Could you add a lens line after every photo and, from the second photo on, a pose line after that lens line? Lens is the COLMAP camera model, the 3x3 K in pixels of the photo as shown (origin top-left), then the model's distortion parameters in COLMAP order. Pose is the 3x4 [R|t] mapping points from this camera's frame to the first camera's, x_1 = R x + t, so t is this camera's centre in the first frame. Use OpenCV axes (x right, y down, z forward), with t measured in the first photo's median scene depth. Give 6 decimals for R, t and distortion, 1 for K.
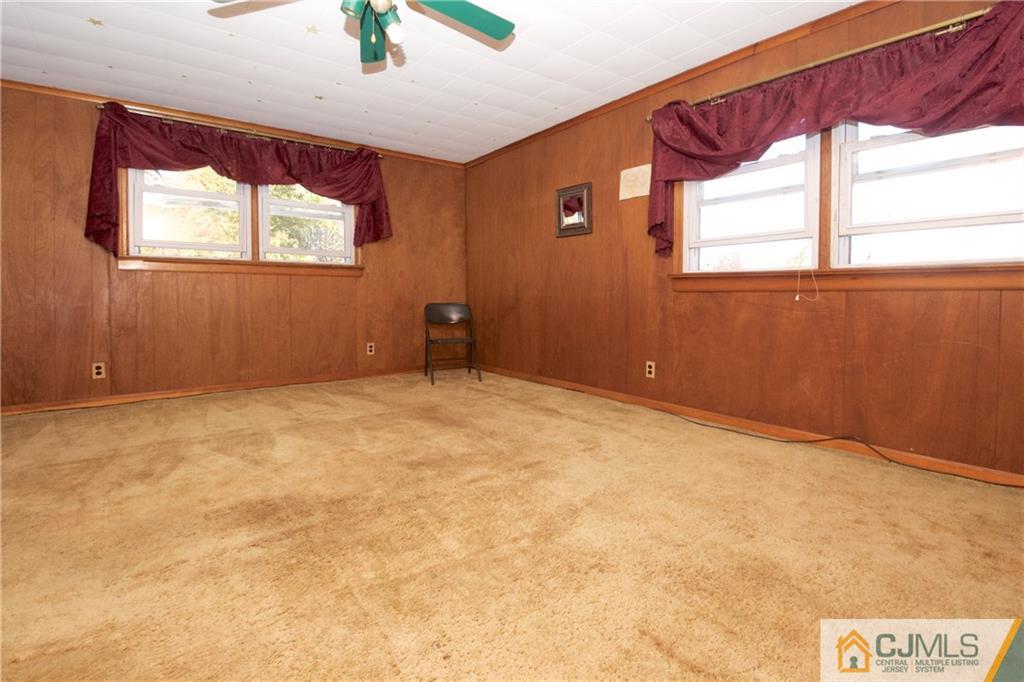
lens RADIAL K [[496.2, 0, 511.2], [0, 496.2, 314.9], [0, 0, 1]] dist [0.000304, -0.017318]
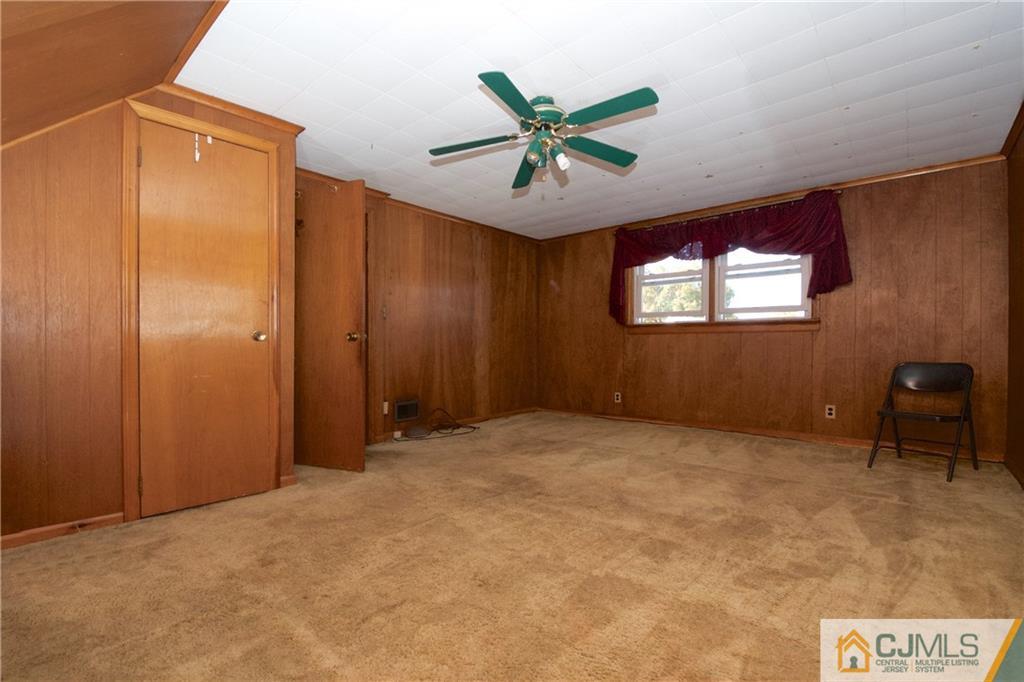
lens RADIAL K [[478.5, 0, 507.1], [0, 478.5, 349.8], [0, 0, 1]] dist [0.000890, -0.015333]
pose [[0.149095, 0.007281, -0.988796, 0.532525], [-0.034327, 0.999408, 0.002183, -0.026931], [0.988227, 0.033617, 0.149257, 0.342586]]
